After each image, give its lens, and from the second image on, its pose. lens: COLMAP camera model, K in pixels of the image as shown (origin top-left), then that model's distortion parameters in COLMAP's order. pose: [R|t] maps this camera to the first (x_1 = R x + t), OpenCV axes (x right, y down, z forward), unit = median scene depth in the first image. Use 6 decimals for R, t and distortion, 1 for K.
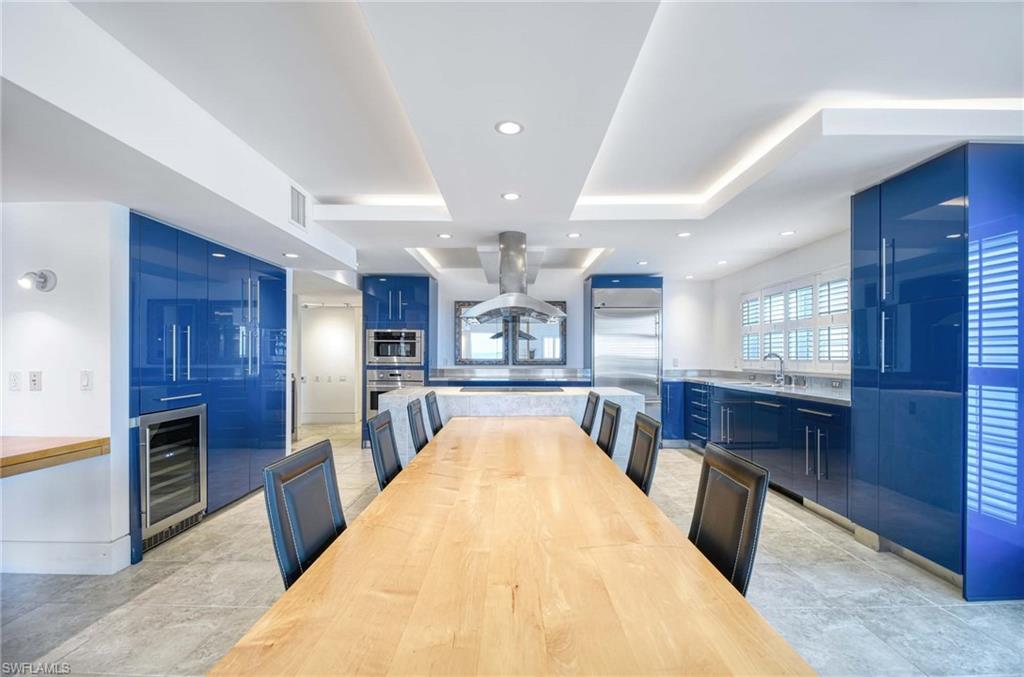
lens RADIAL K [[454.1, 0, 515.4], [0, 454.1, 354.9], [0, 0, 1]] dist [0.001004, -0.007443]
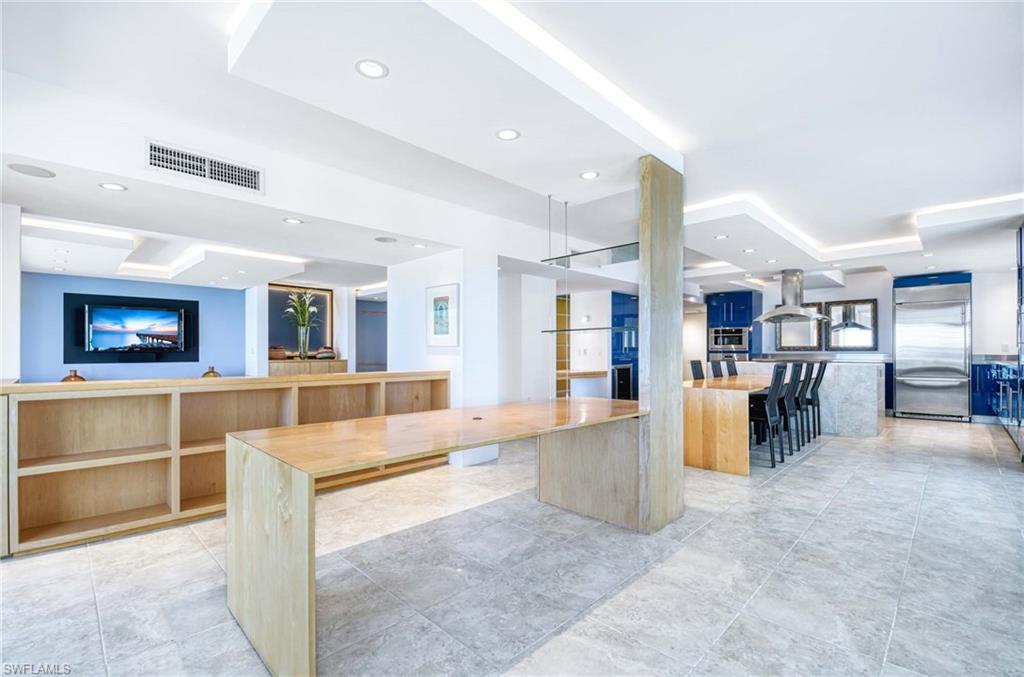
lens RADIAL K [[454.1, 0, 515.4], [0, 454.1, 354.9], [0, 0, 1]] dist [0.001004, -0.007443]
pose [[0.716134, 0.008094, -0.697916, 0.294882], [0.003629, 0.999876, 0.015319, 0.012468], [0.697953, -0.013503, 0.716016, -0.618122]]
